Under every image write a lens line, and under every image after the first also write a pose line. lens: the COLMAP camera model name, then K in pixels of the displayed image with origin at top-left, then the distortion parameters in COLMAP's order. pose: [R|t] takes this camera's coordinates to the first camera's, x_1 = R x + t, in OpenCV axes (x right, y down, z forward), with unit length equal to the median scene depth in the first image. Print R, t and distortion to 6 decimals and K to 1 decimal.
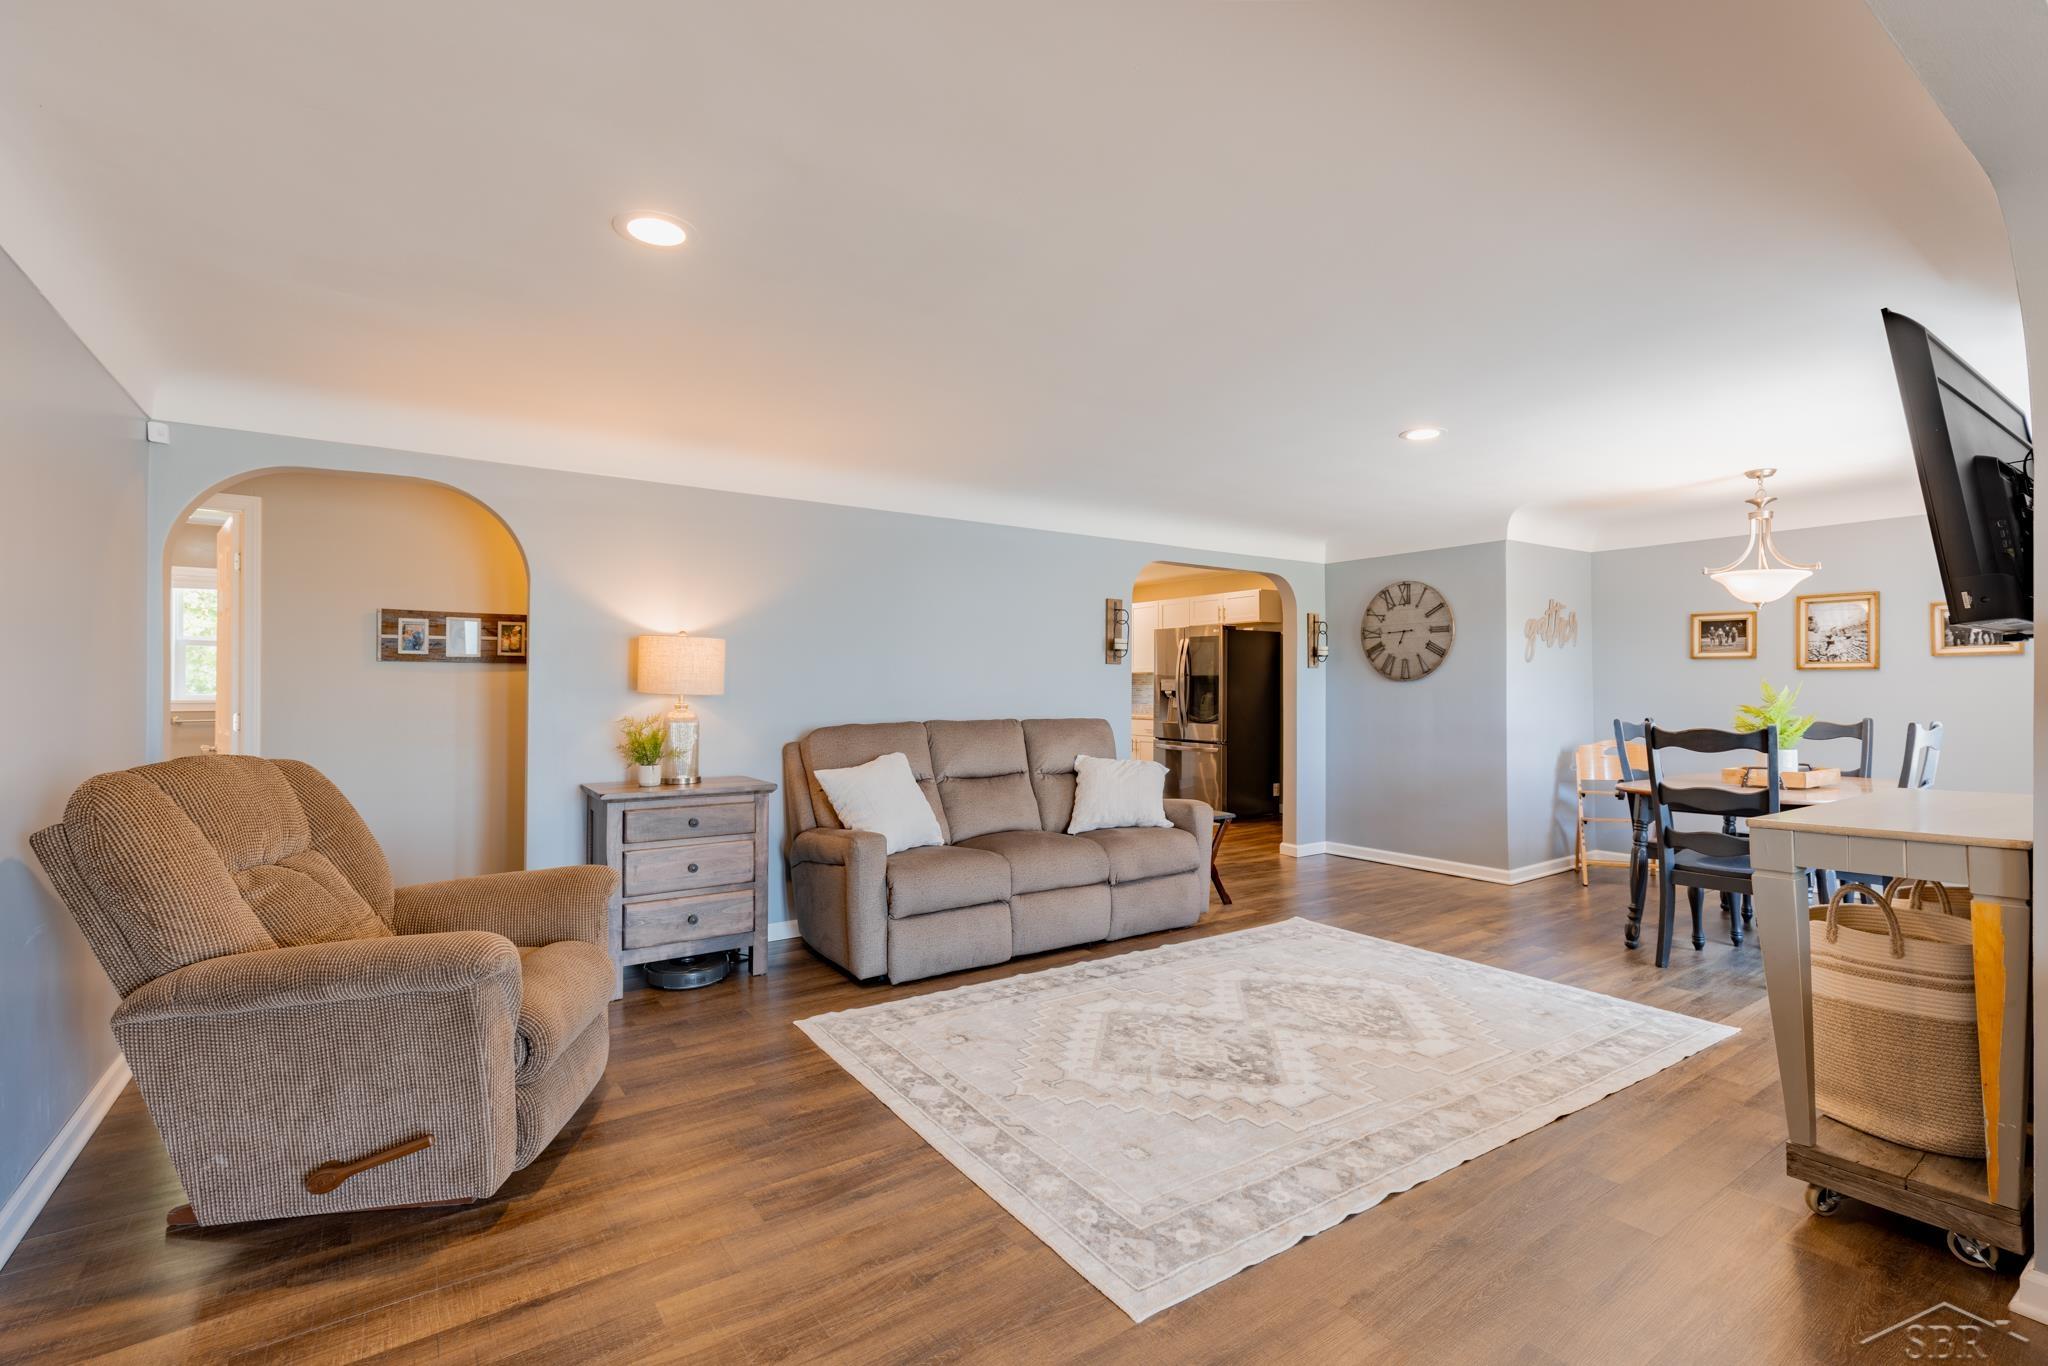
lens RADIAL K [[921.9, 0, 1024.0], [0, 921.9, 687.6], [0, 0, 1]] dist [0.003445, 0.000186]
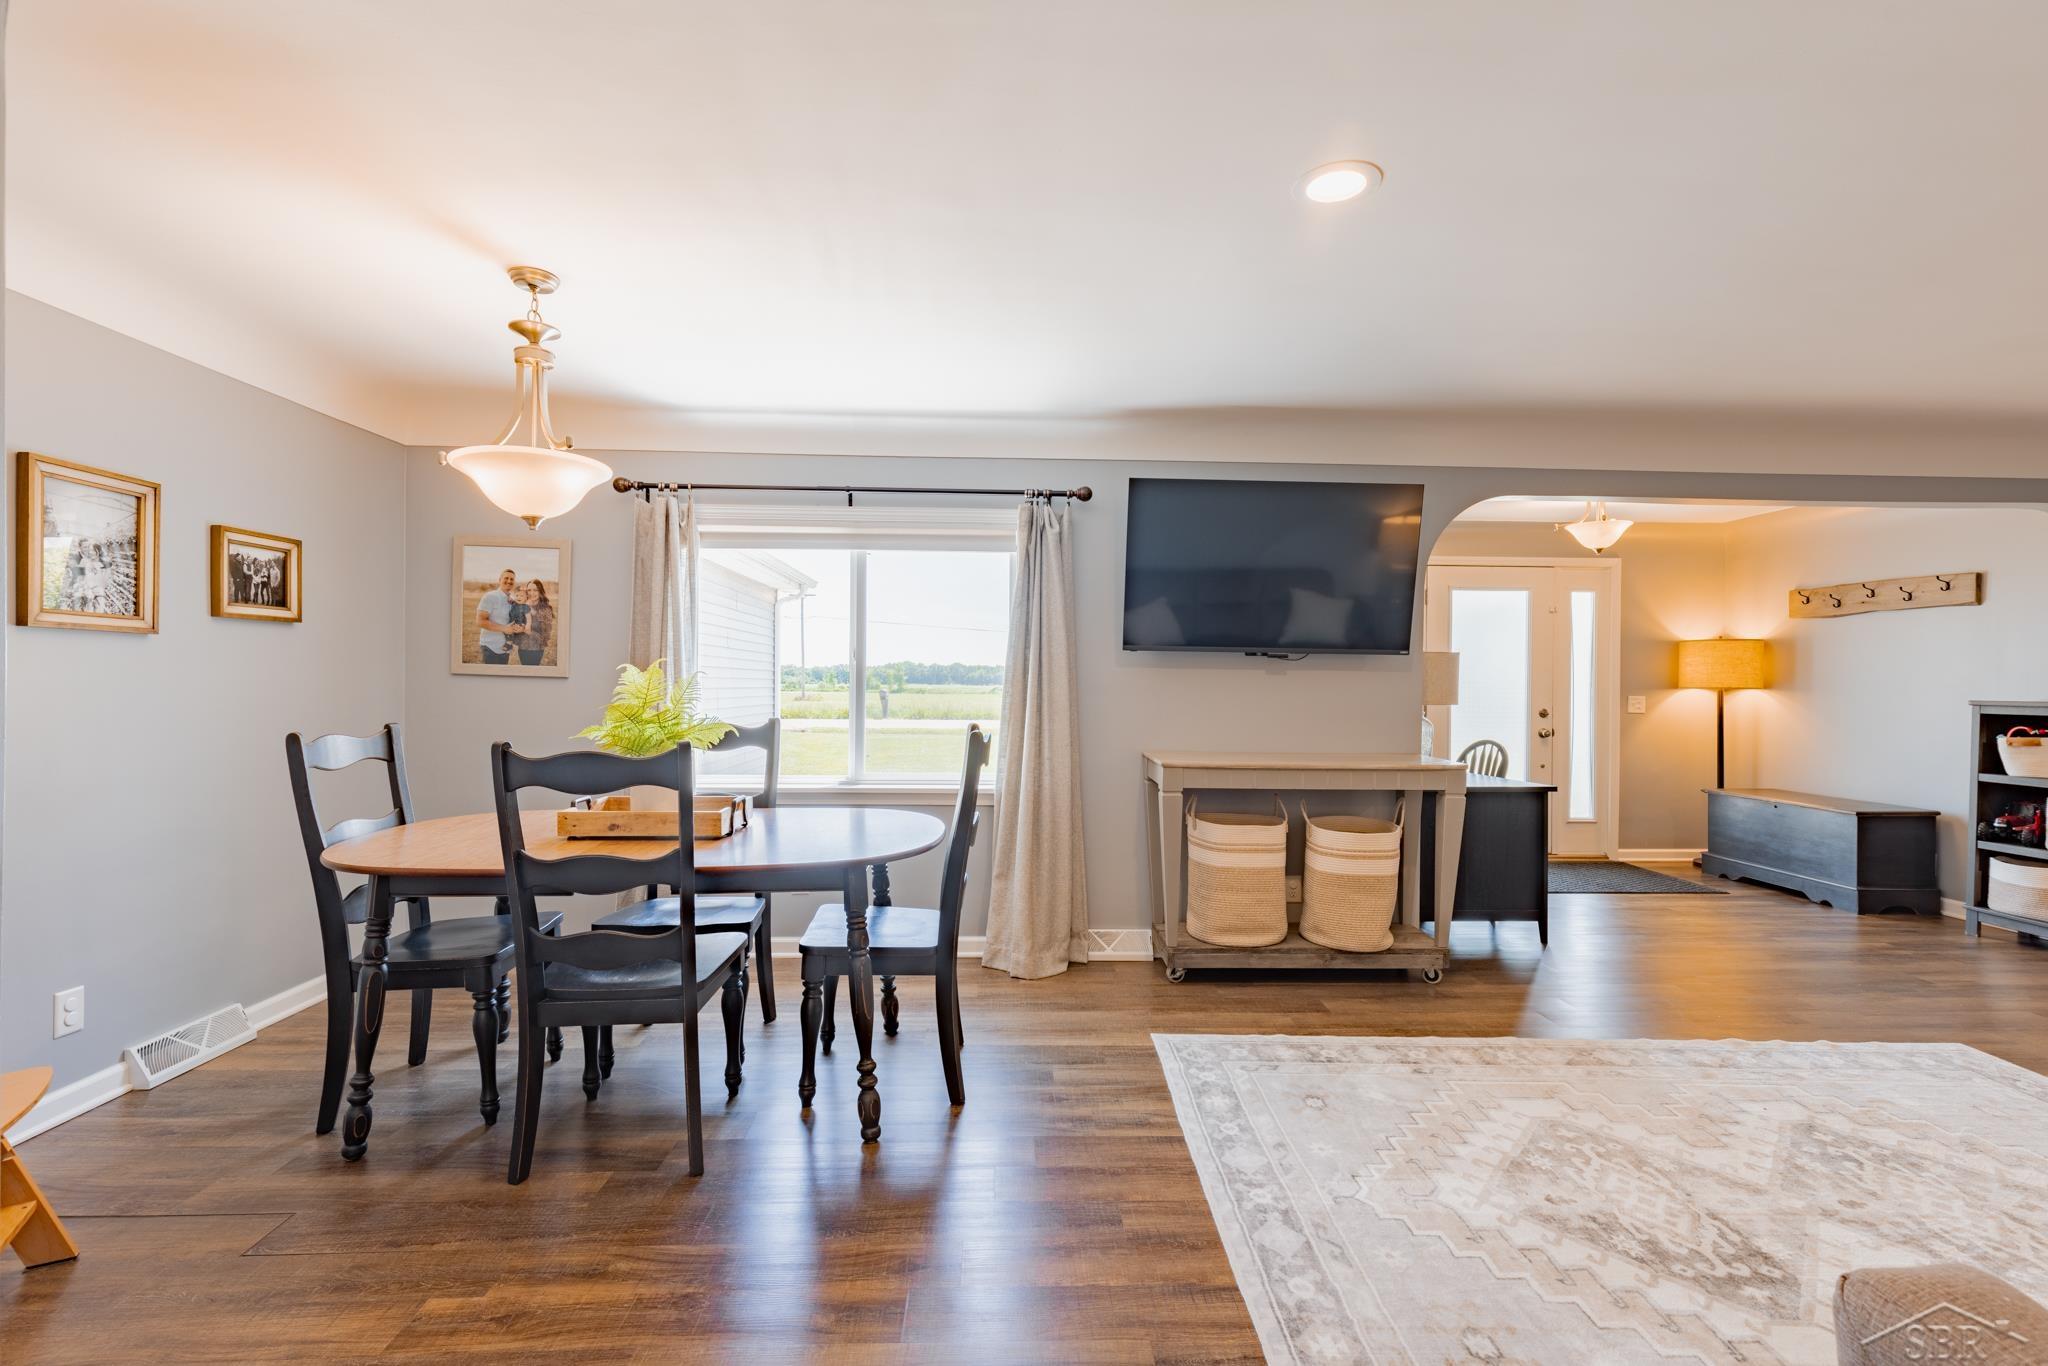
lens RADIAL K [[921.9, 0, 1023.9], [0, 921.9, 683.9], [0, 0, 1]] dist [0.003445, 0.000186]
pose [[-0.838716, -0.007948, 0.544510, 0.357621], [-0.011702, 0.999926, -0.003429, 0.007050], [-0.544443, -0.009248, -0.838747, 1.854810]]
